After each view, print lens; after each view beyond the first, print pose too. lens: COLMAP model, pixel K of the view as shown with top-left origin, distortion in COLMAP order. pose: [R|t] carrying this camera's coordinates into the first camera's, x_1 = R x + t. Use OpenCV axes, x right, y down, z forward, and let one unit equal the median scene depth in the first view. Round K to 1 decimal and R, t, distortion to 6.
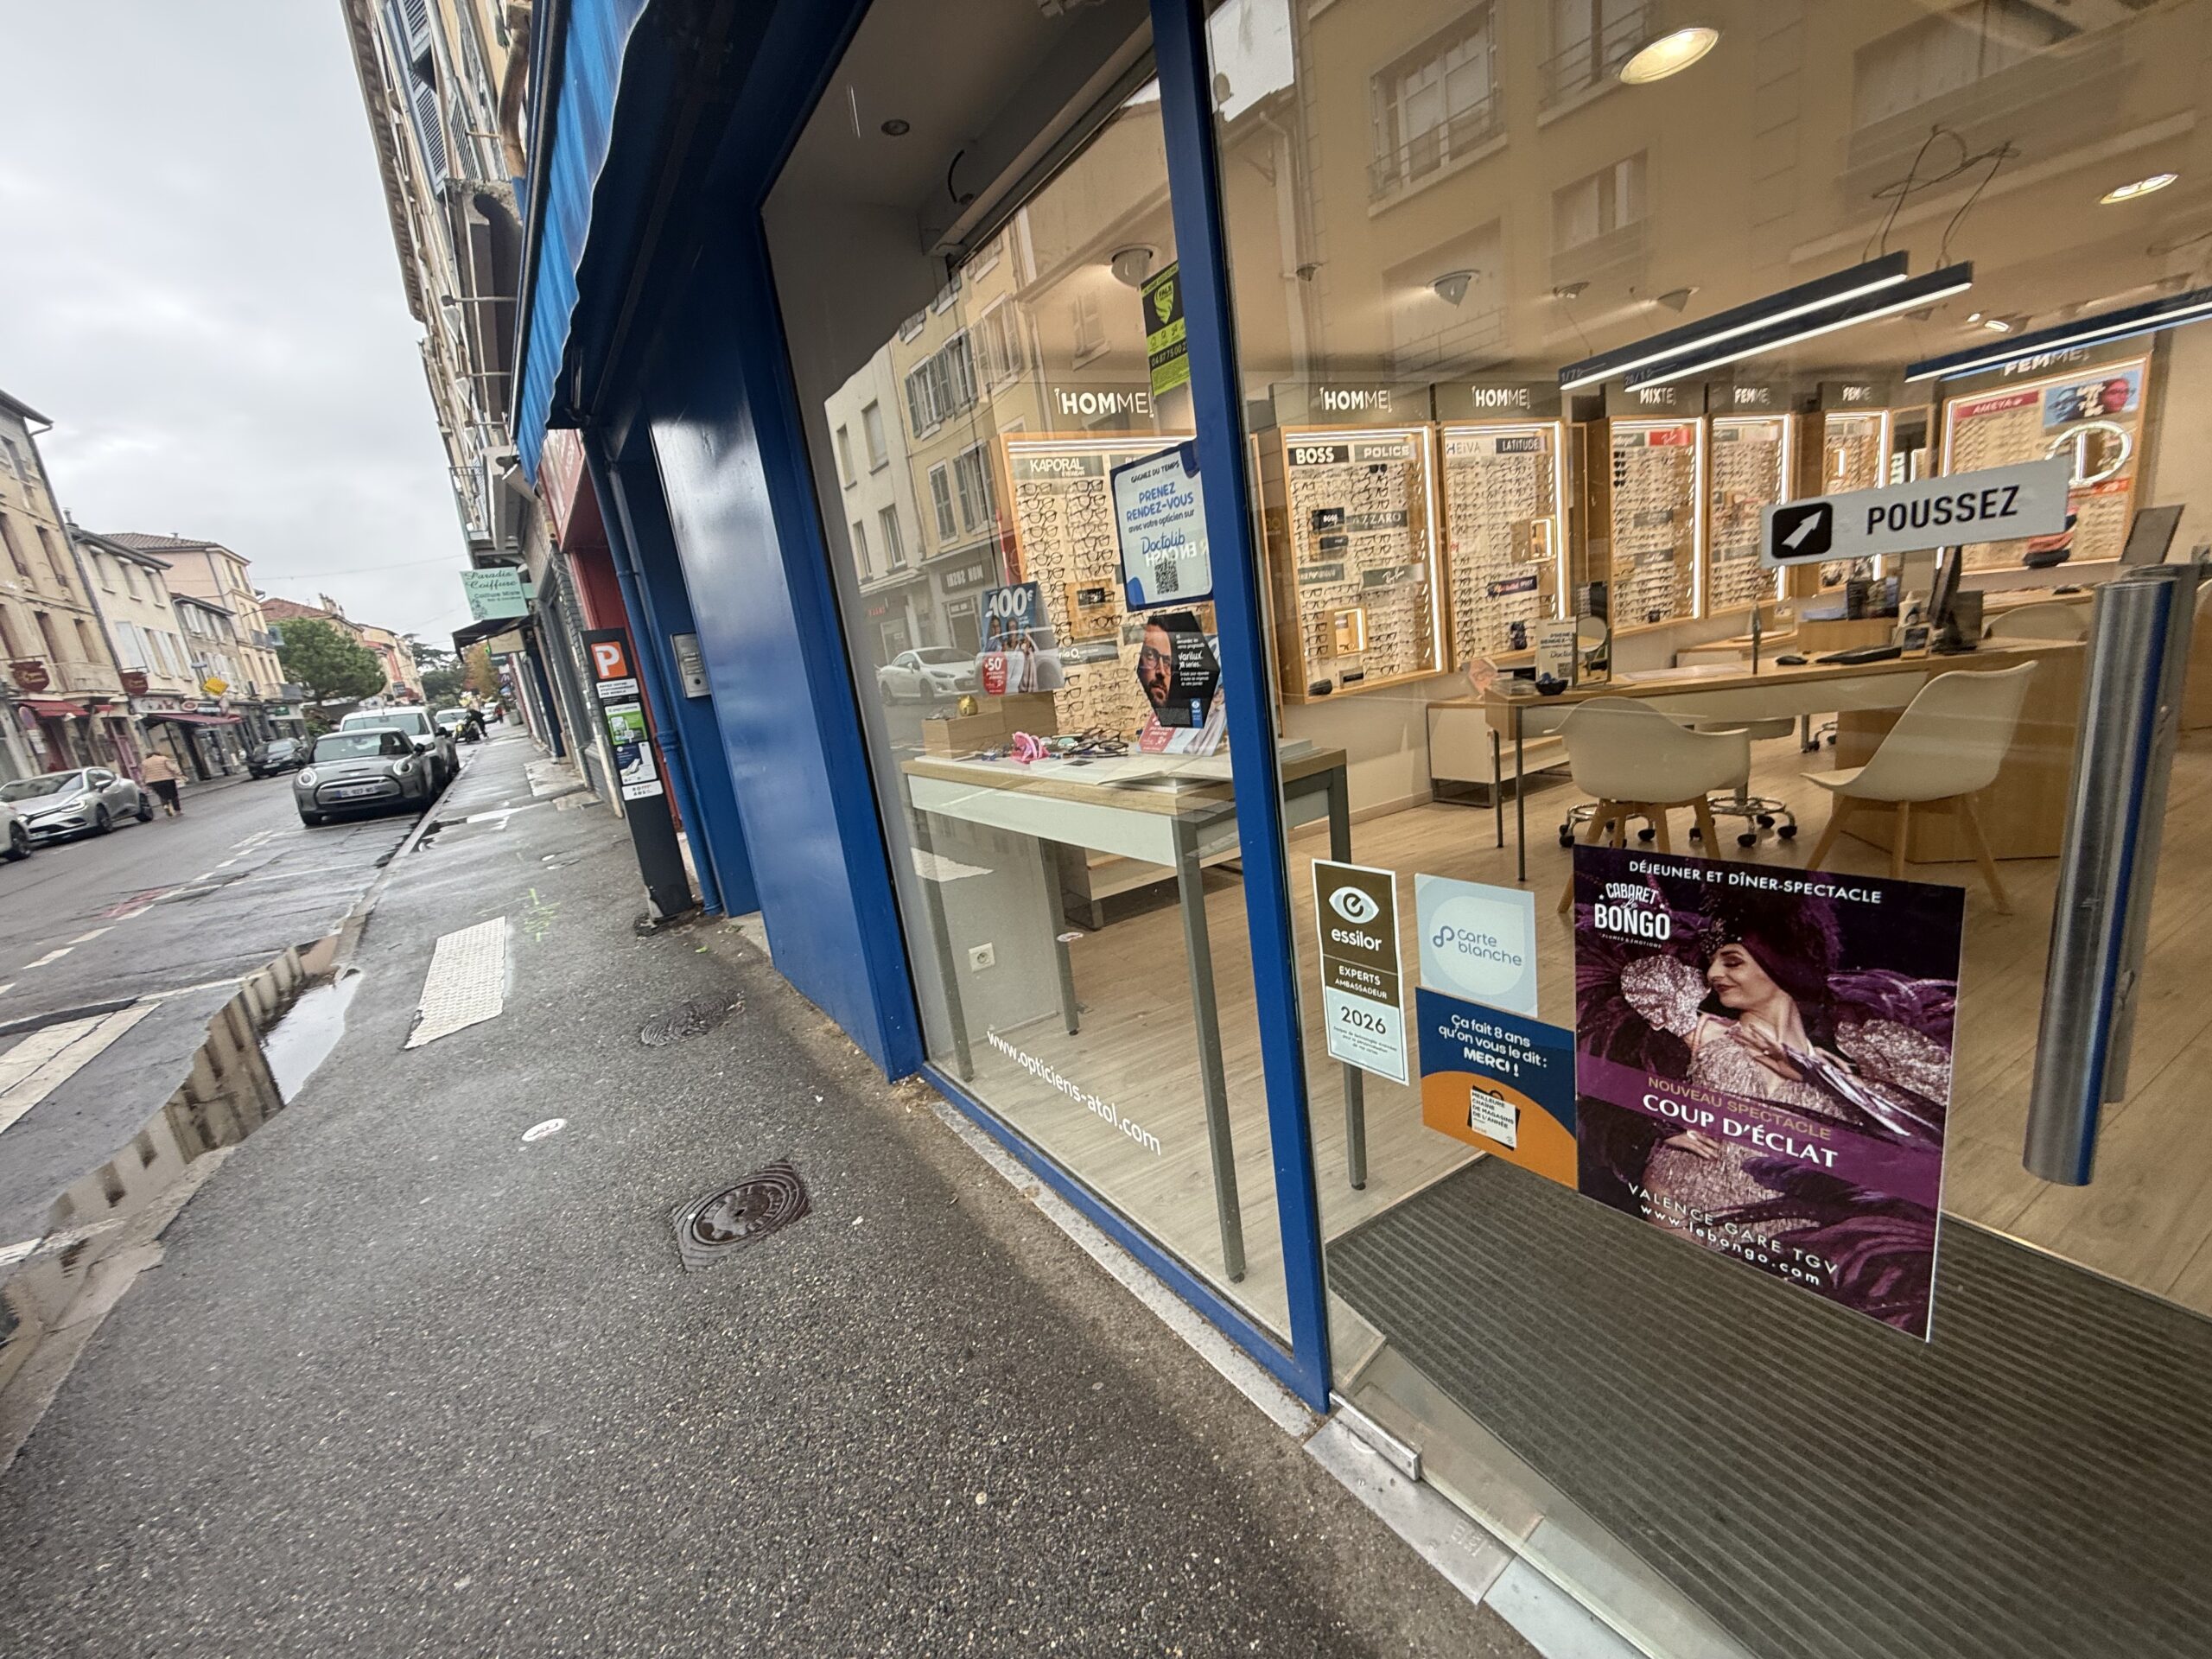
lens RADIAL K [[883.9, 0, 1096.8], [0, 883.9, 827.1], [0, 0, 1]] dist [-0.004323, -0.000145]
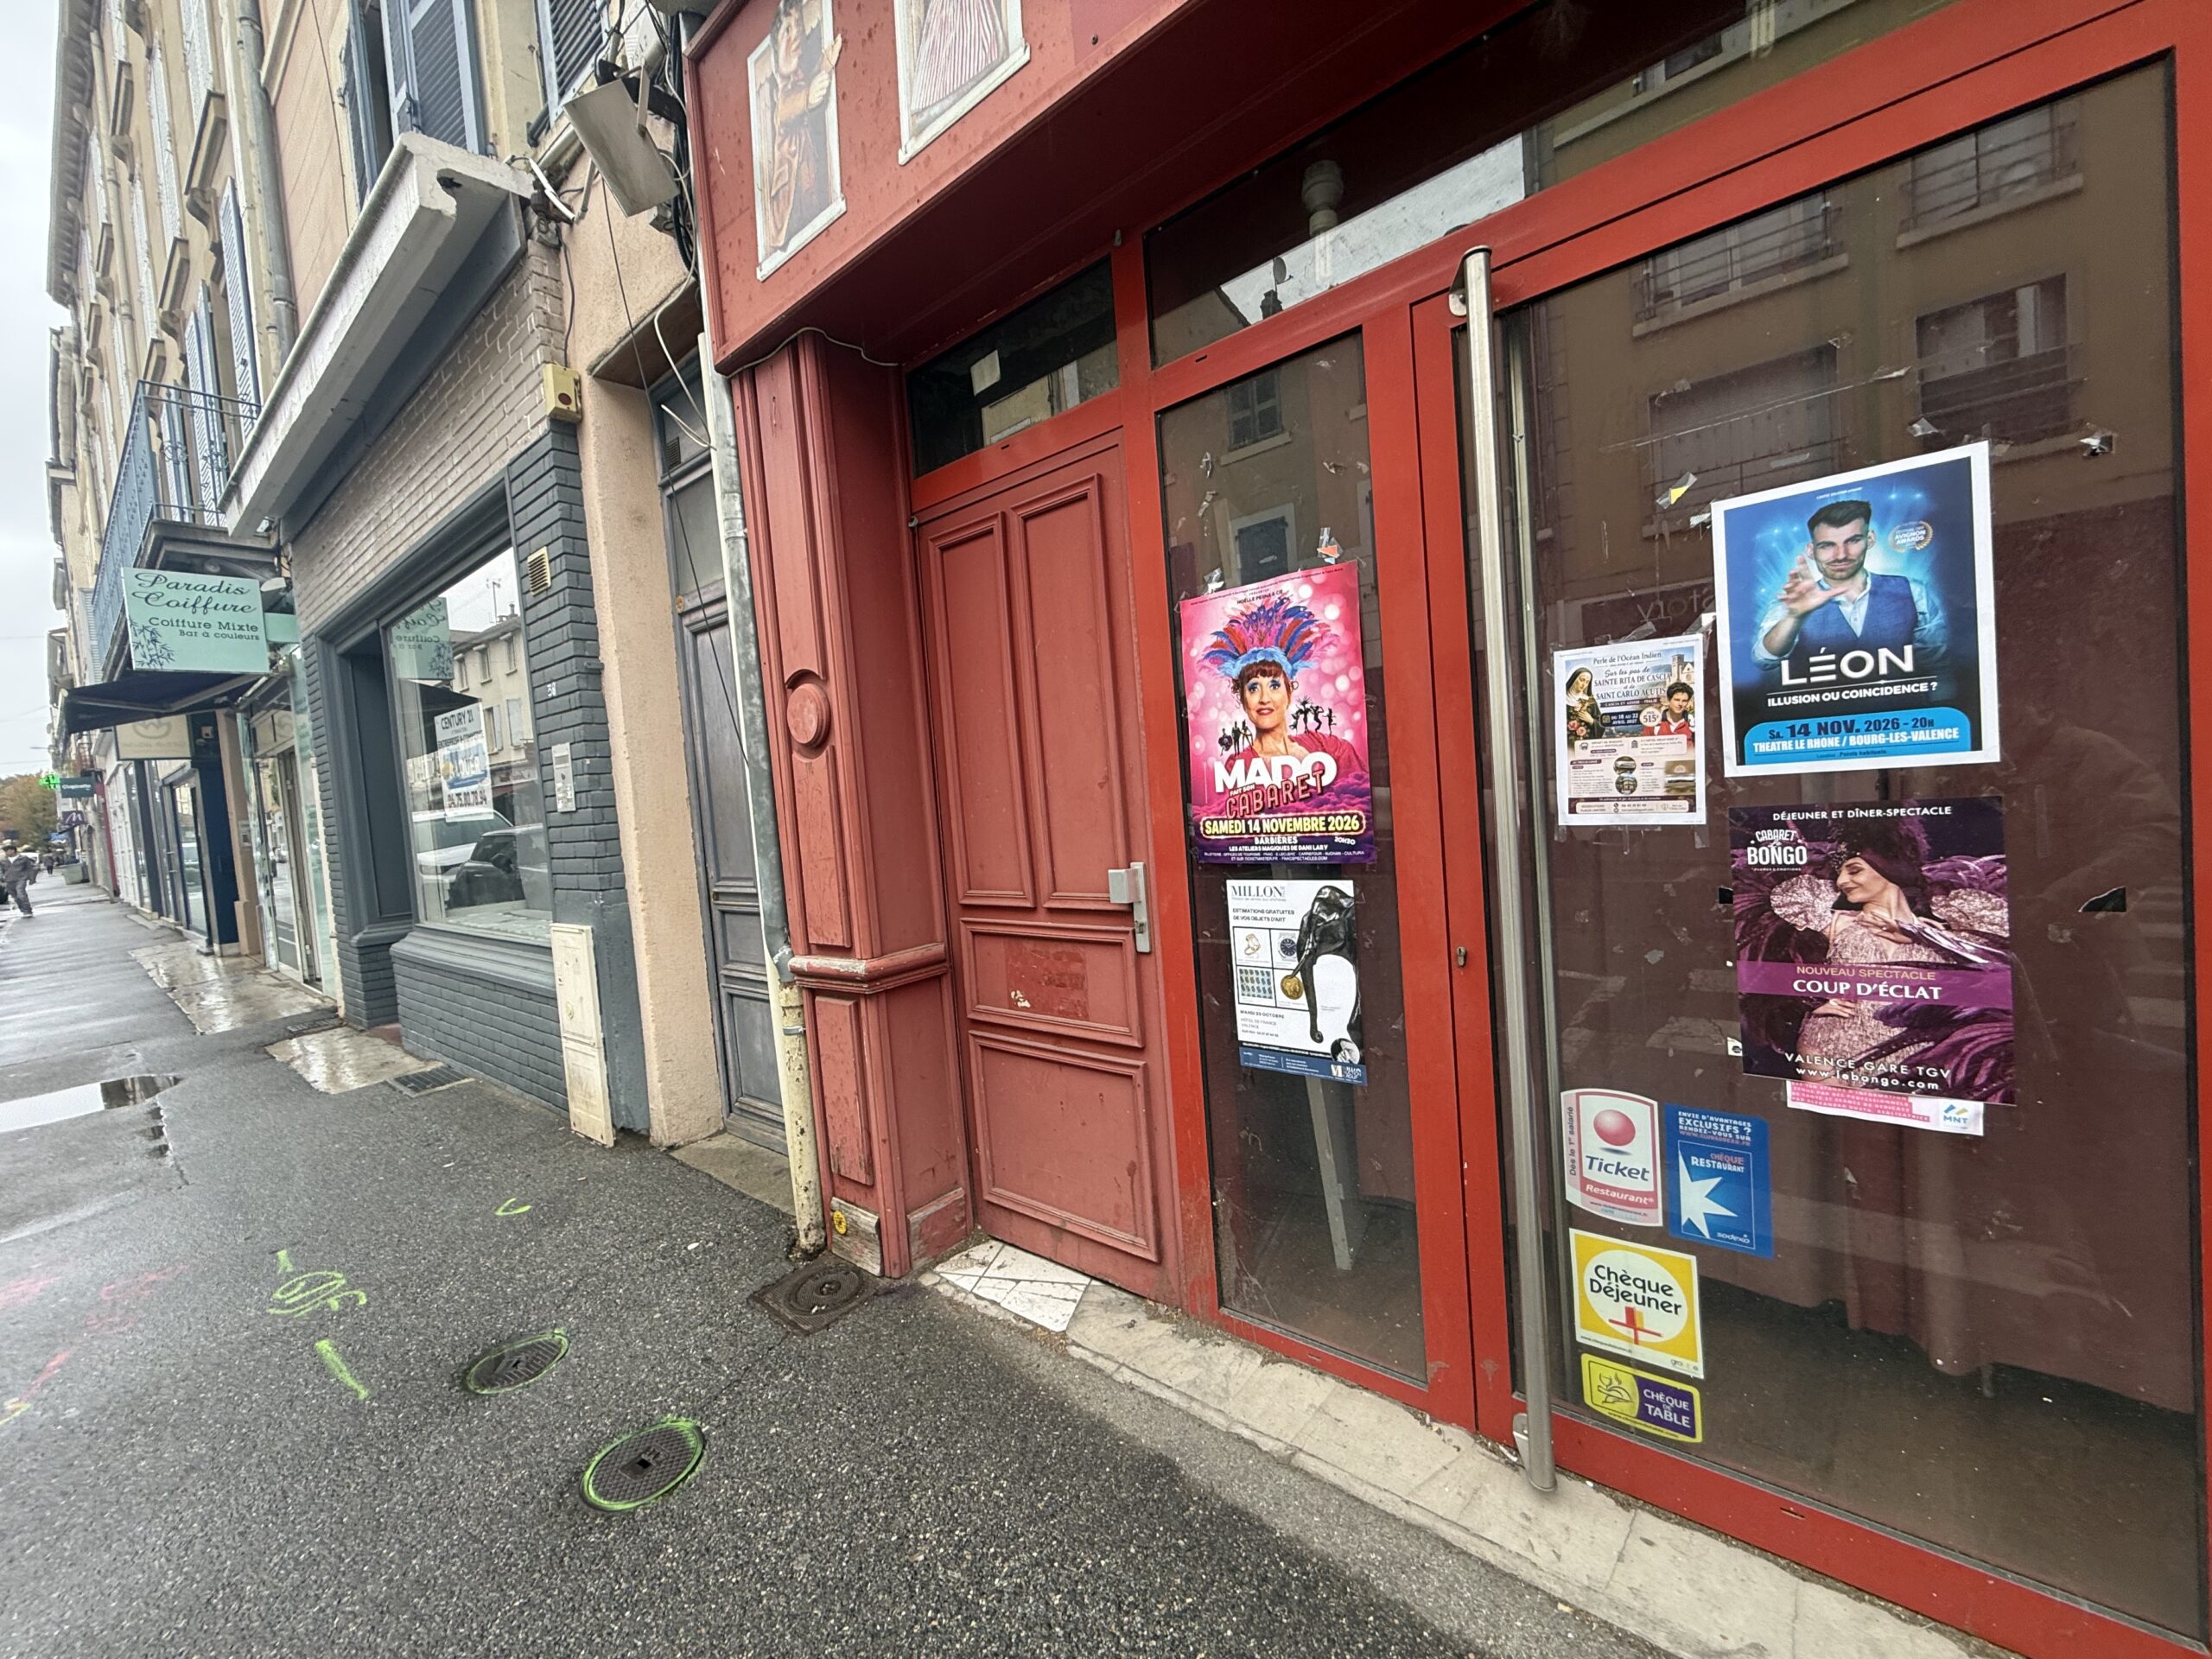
lens RADIAL K [[881.2, 0, 1104.5], [0, 881.2, 821.7], [0, 0, 1]] dist [-0.001414, -0.000357]
pose [[0.957073, 0.054450, 0.284687, -0.917993], [0.006736, 0.977752, -0.209655, -0.135454], [-0.289770, 0.202572, 0.935413, 1.148568]]
